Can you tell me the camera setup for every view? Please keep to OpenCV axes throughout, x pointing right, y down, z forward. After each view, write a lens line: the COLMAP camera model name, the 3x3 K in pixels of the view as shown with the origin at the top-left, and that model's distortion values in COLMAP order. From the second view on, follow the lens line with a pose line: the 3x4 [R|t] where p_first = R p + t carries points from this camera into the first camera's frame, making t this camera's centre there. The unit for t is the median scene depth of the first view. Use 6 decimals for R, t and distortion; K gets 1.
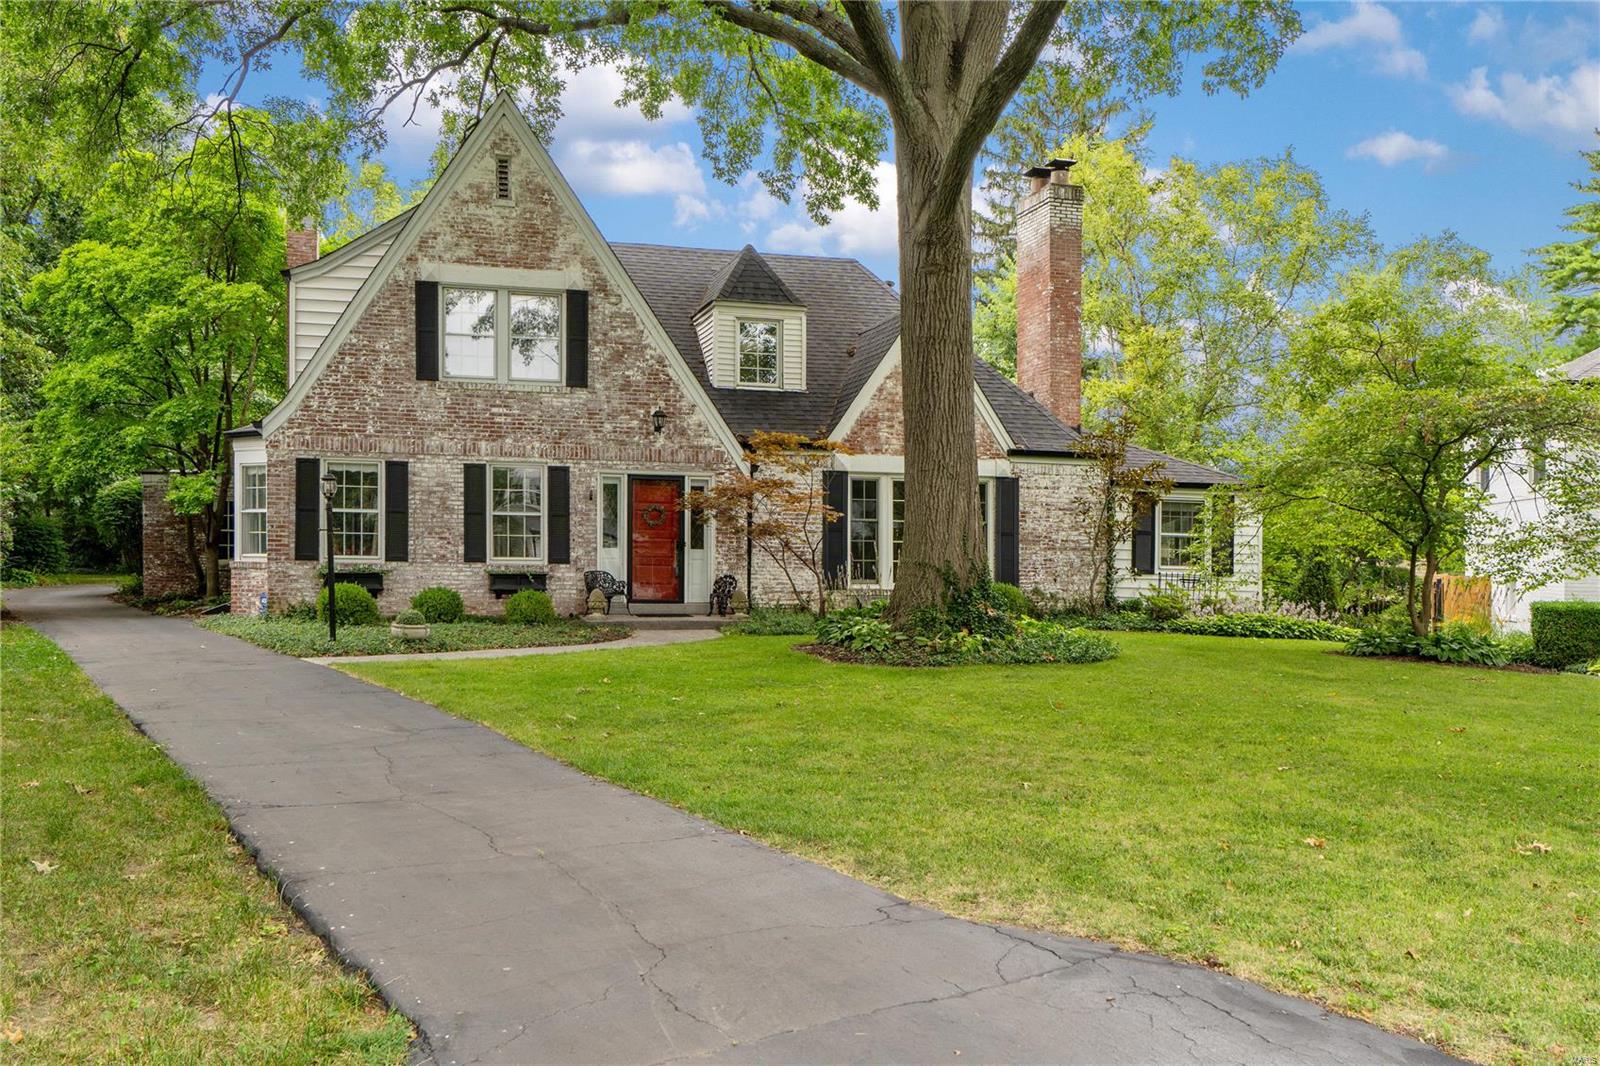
lens RADIAL K [[1420.8, 0, 798.5], [0, 1420.8, 546.8], [0, 0, 1]] dist [0.020135, 0.003245]
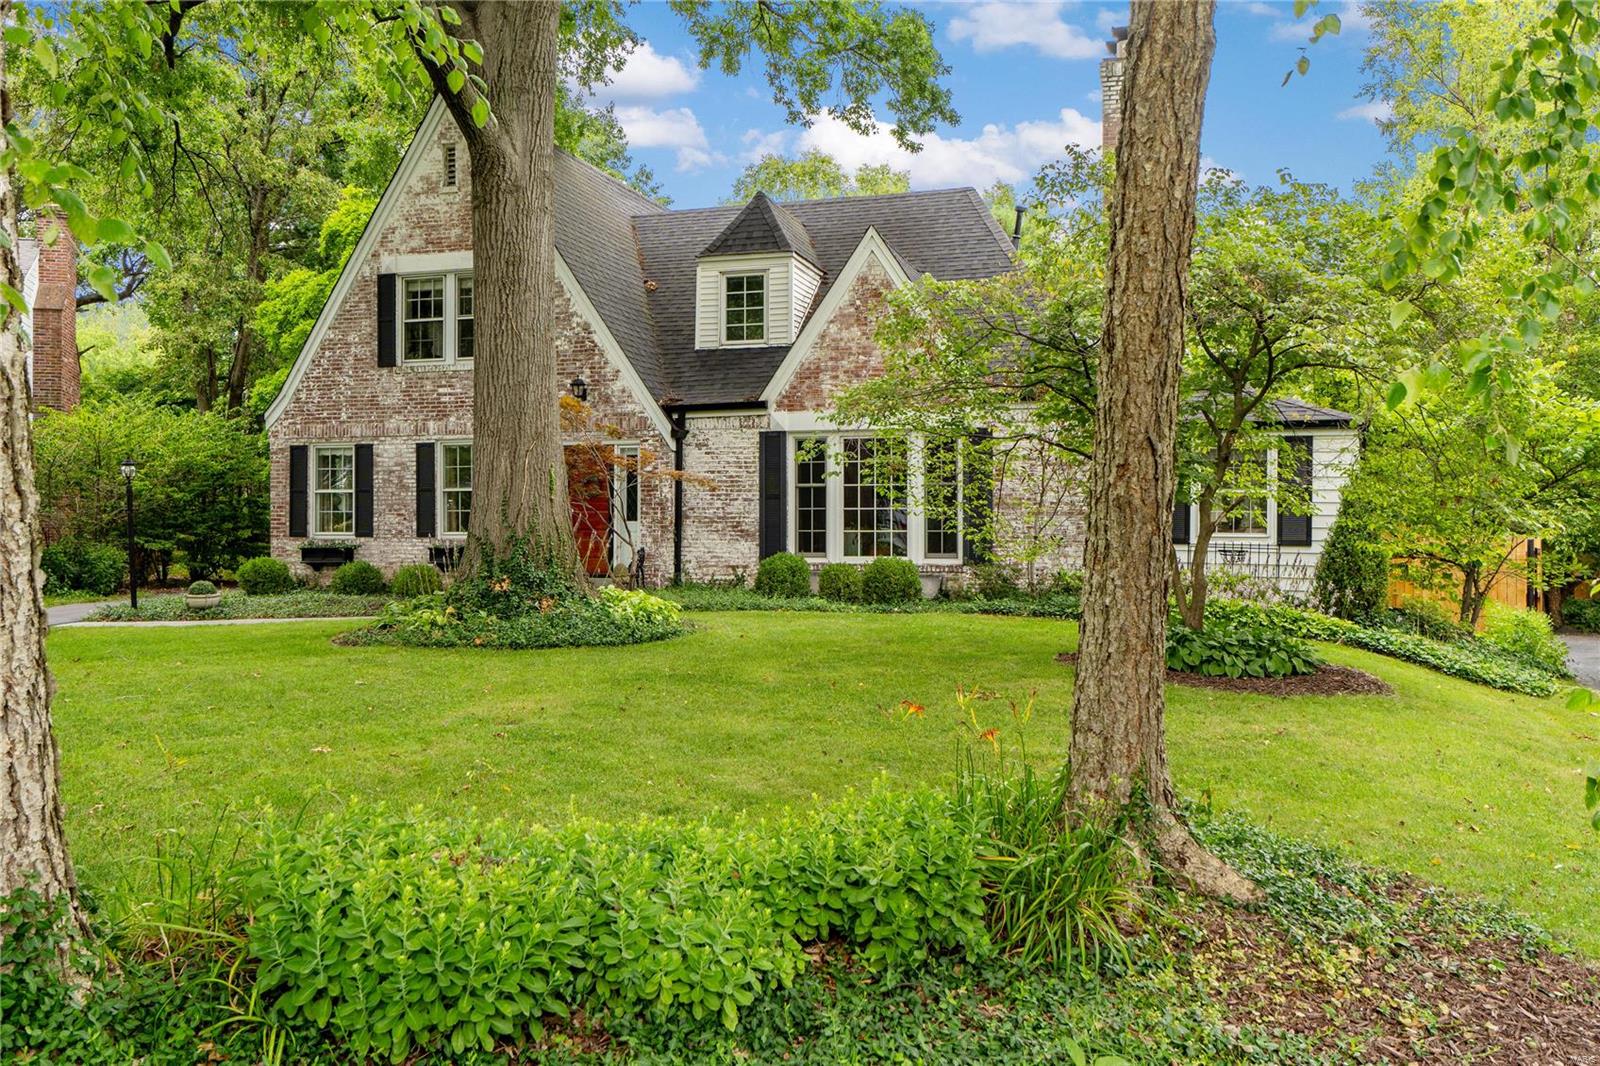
lens RADIAL K [[1420.8, 0, 799.6], [0, 1420.8, 526.4], [0, 0, 1]] dist [0.020135, 0.003245]
pose [[0.826329, -0.014000, -0.563014, 0.587069], [0.015045, 0.999883, -0.002782, 0.010102], [0.562987, -0.006172, 0.826443, 0.287807]]
